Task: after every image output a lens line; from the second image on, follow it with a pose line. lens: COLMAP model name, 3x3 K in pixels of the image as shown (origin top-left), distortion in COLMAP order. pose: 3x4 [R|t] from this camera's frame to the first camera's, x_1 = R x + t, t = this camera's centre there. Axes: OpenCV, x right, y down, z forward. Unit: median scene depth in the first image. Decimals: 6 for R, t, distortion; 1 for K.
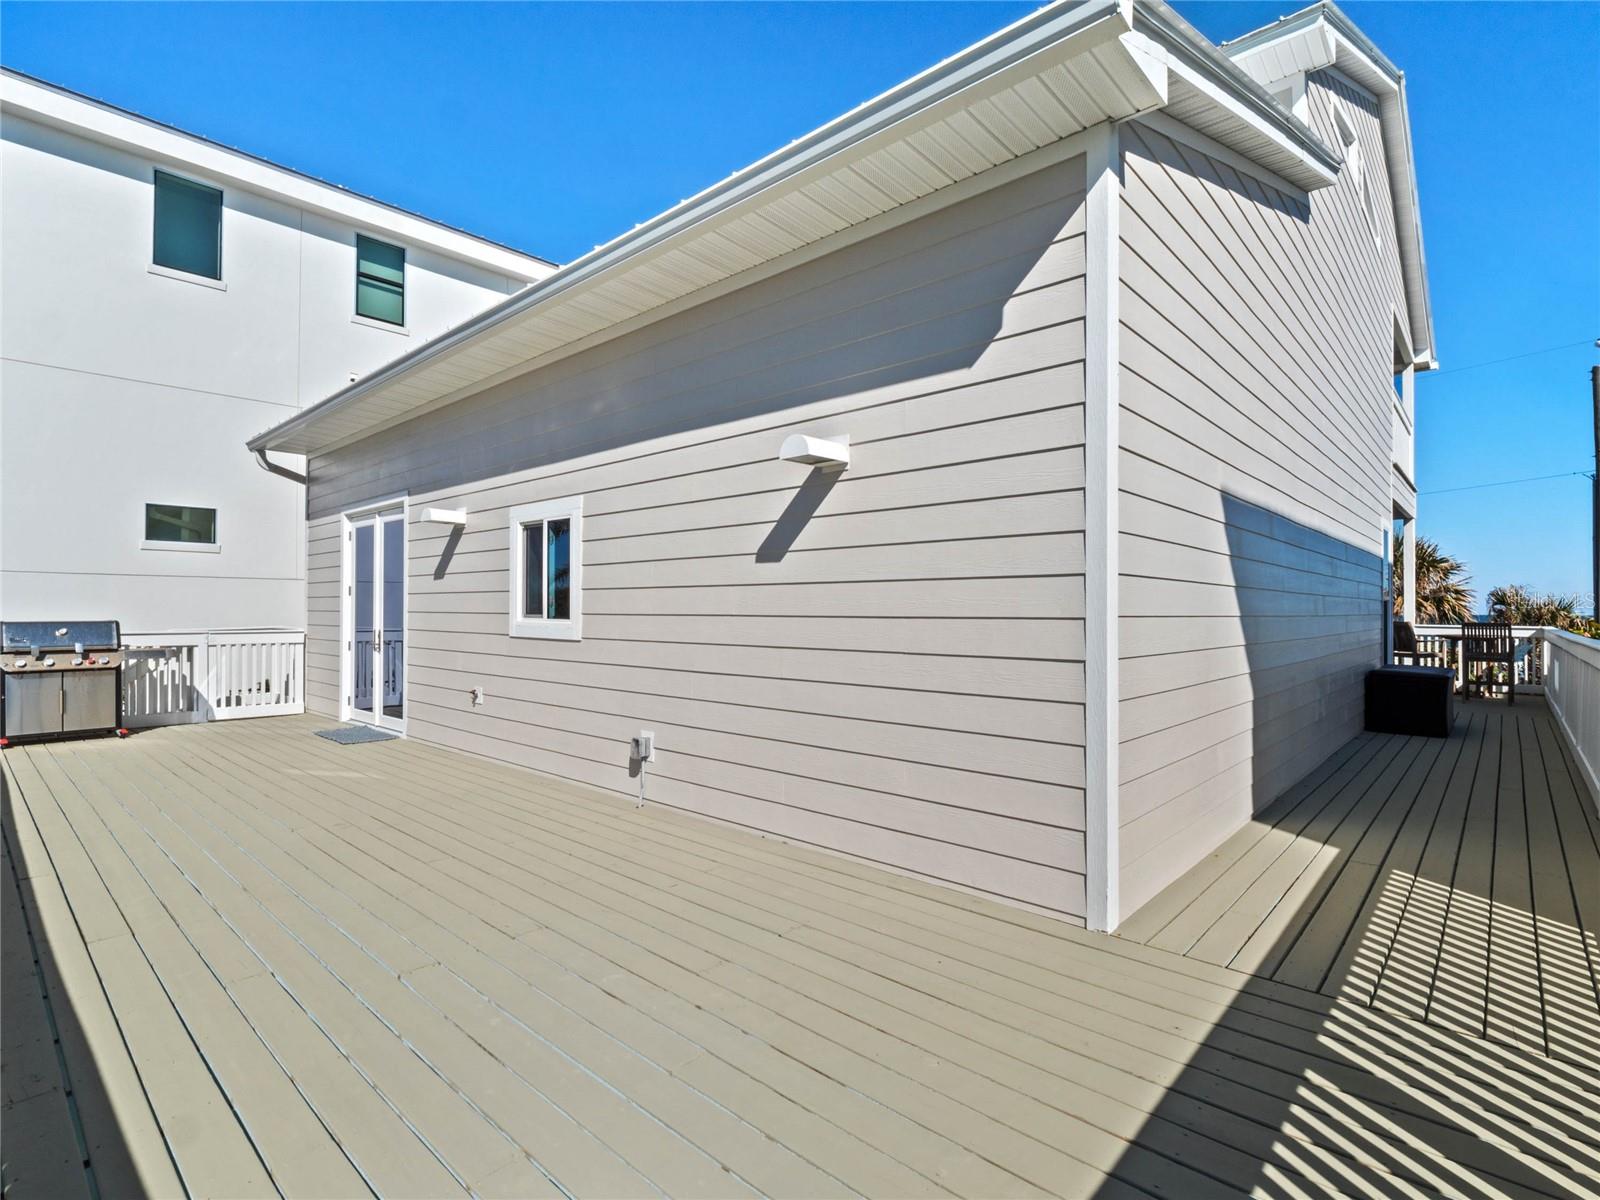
lens RADIAL K [[785.2, 0, 802.7], [0, 785.2, 607.7], [0, 0, 1]] dist [-0.011315, -0.002357]
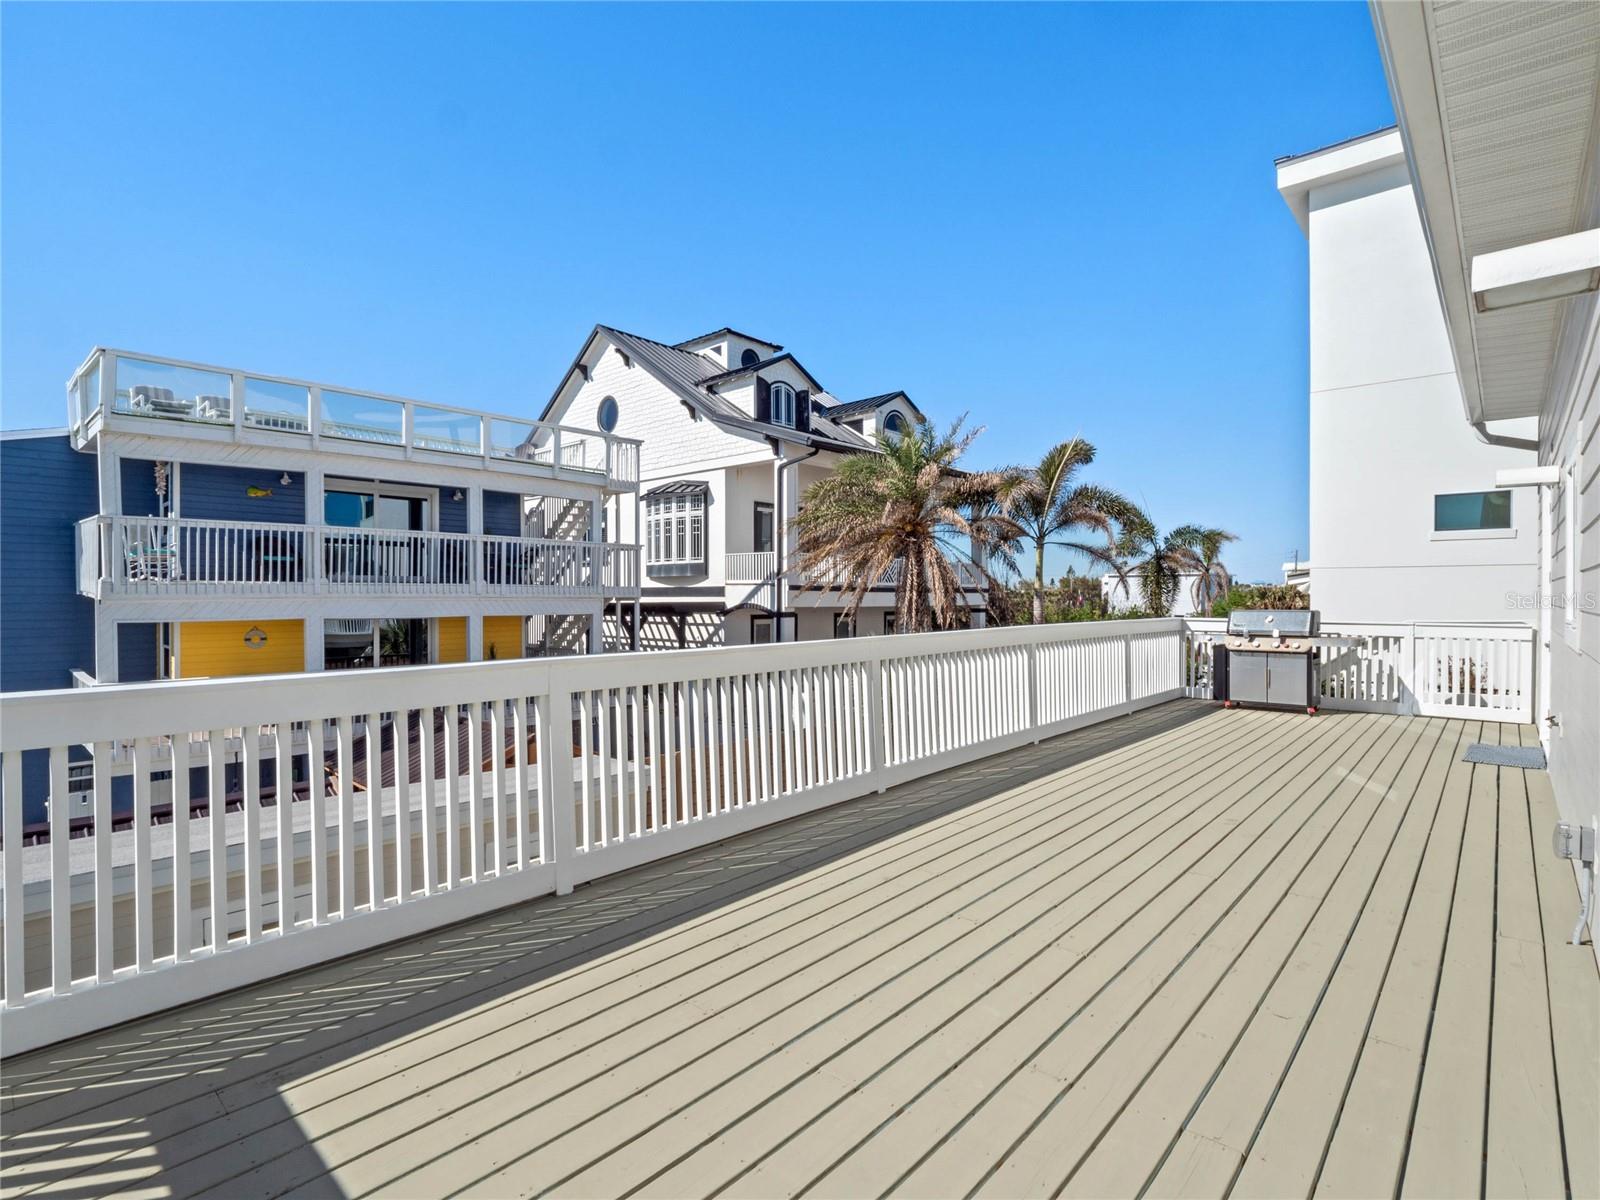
lens RADIAL K [[785.2, 0, 804.8], [0, 785.2, 592.6], [0, 0, 1]] dist [-0.011315, -0.002357]
pose [[0.004350, -0.009383, -0.999947, 0.238600], [0.001622, 0.999955, -0.009376, 0.000273], [0.999989, -0.001582, 0.004365, 0.272254]]
